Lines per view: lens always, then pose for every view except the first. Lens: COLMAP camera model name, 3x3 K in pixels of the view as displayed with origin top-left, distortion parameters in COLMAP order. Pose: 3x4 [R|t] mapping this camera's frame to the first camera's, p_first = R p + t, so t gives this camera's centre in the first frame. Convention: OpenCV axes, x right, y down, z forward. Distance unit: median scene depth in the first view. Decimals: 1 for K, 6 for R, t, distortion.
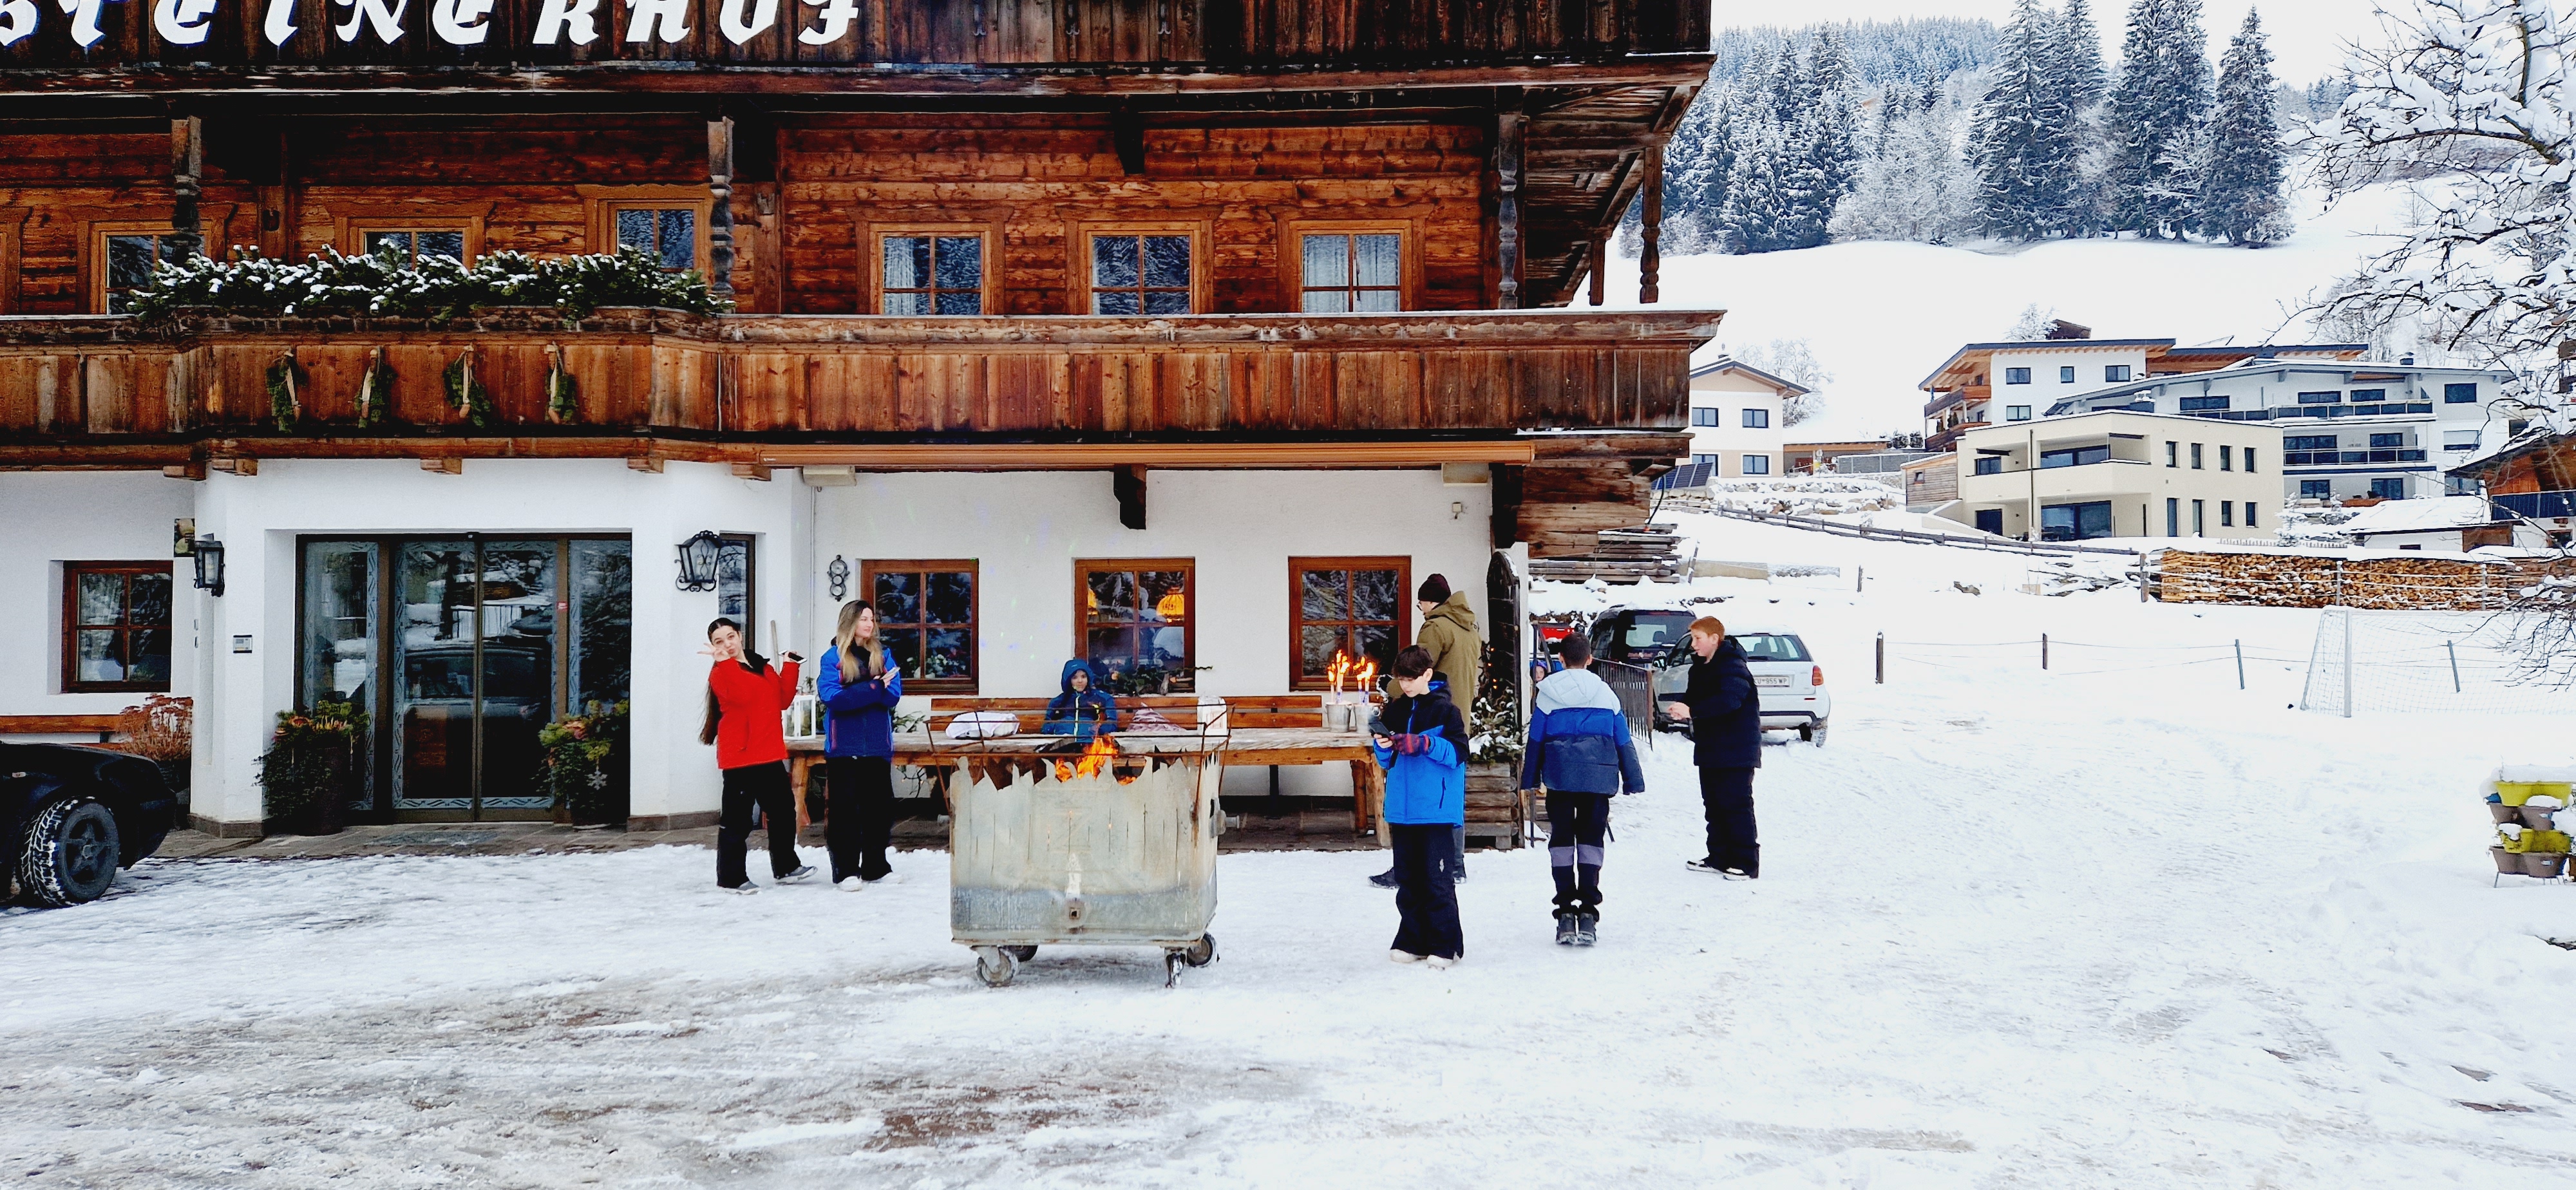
lens RADIAL K [[1651.3, 0, 1288.0], [0, 1651.3, 595.0], [0, 0, 1]] dist [0.074784, -0.078701]
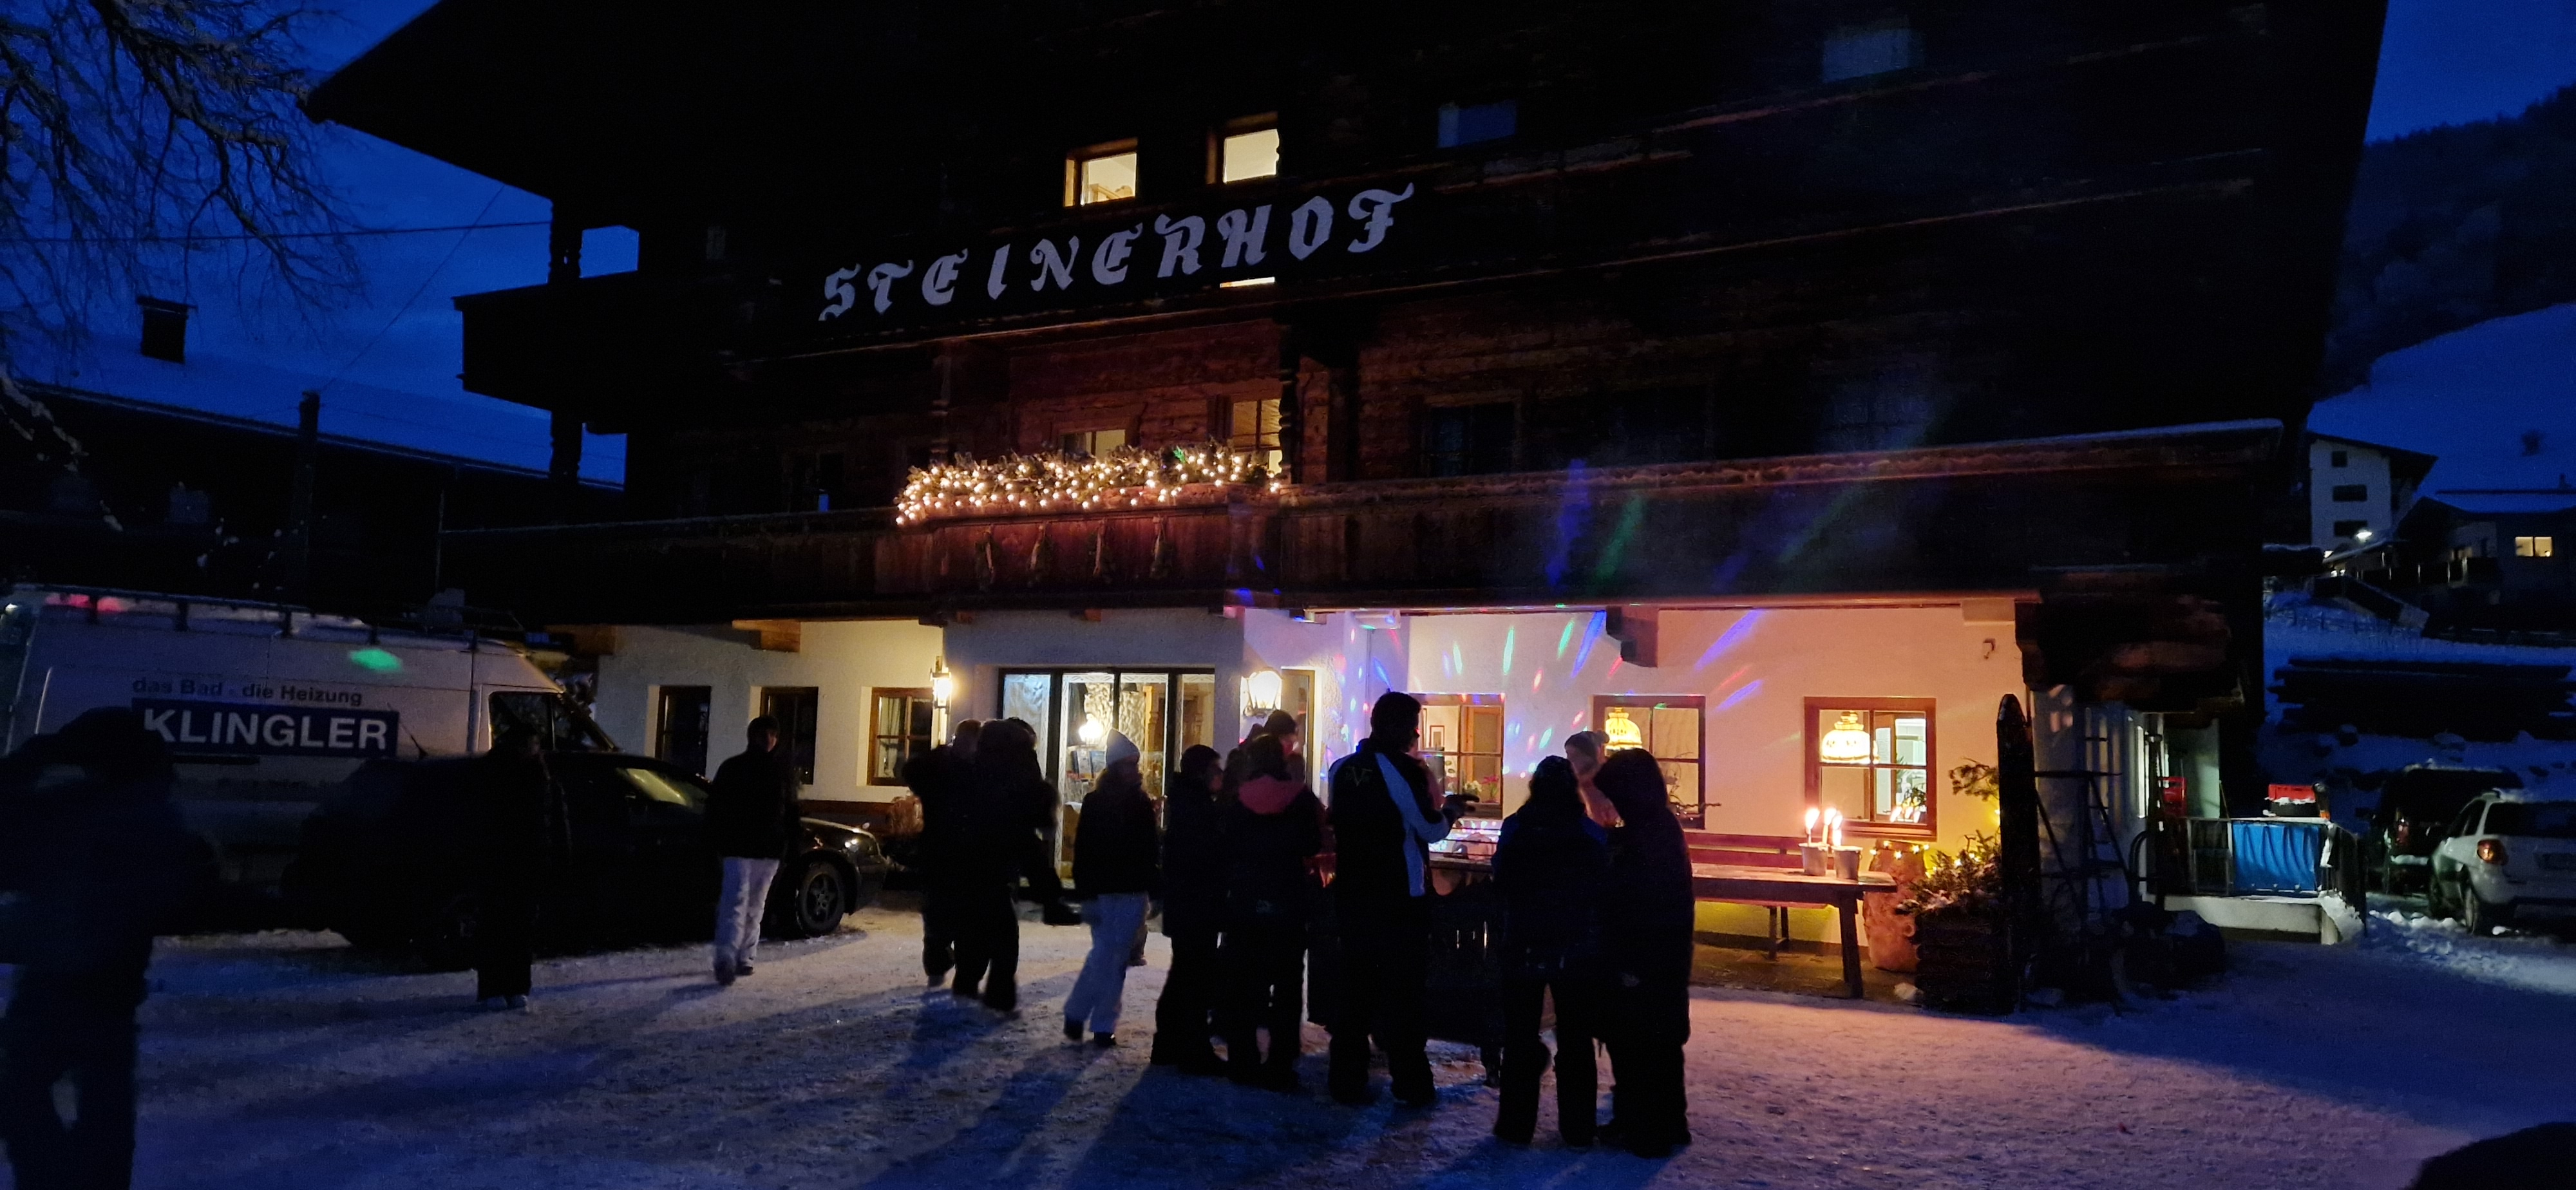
lens RADIAL K [[1629.3, 0, 1267.0], [0, 1629.3, 599.0], [0, 0, 1]] dist [0.092778, -0.077470]
pose [[0.888824, -0.013975, -0.458036, 0.167854], [-0.022241, 0.997041, -0.073578, -0.000848], [0.457709, 0.075585, 0.885884, -0.027308]]
